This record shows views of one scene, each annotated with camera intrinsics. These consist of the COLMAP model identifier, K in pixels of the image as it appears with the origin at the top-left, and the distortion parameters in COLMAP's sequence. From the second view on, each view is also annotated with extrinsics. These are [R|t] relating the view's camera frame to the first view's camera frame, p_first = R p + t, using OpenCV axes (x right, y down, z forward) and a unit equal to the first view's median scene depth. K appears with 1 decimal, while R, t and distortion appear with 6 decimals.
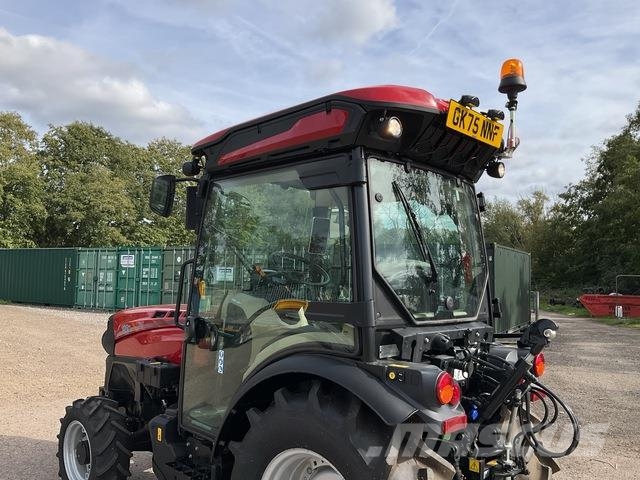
lens RADIAL K [[501.3, 0, 320.0], [0, 501.3, 230.2], [0, 0, 1]] dist [-0.001861, -0.009473]
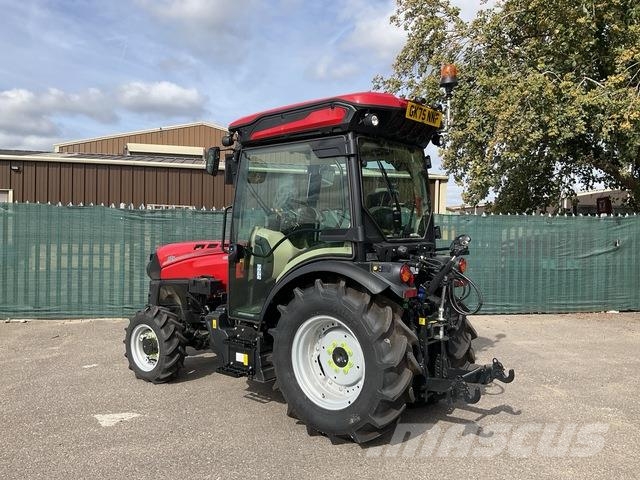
lens RADIAL K [[501.3, 0, 320.0], [0, 501.3, 230.2], [0, 0, 1]] dist [-0.001861, -0.009473]
pose [[0.996091, -0.025914, 0.084451, -0.144536], [0.017296, 0.994714, 0.101217, -0.013619], [-0.086628, -0.099360, 0.991274, -0.525340]]
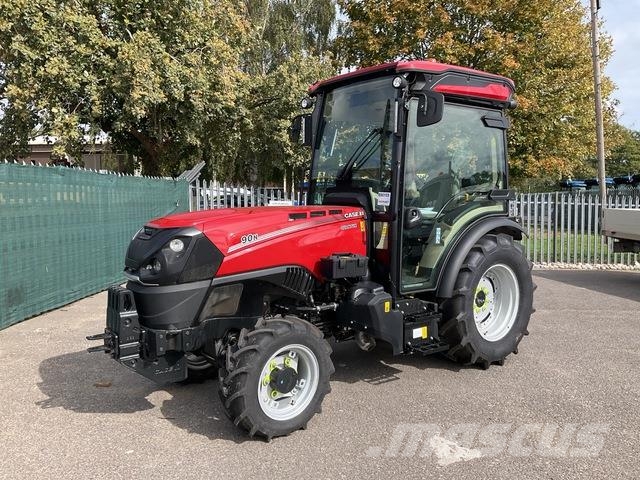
lens RADIAL K [[501.3, 0, 320.0], [0, 501.3, 230.2], [0, 0, 1]] dist [-0.001861, -0.009473]
pose [[0.206445, -0.100702, 0.973262, -1.714577], [-0.089979, 0.988521, 0.121367, 0.107519], [-0.974312, -0.112629, 0.195014, 1.079046]]
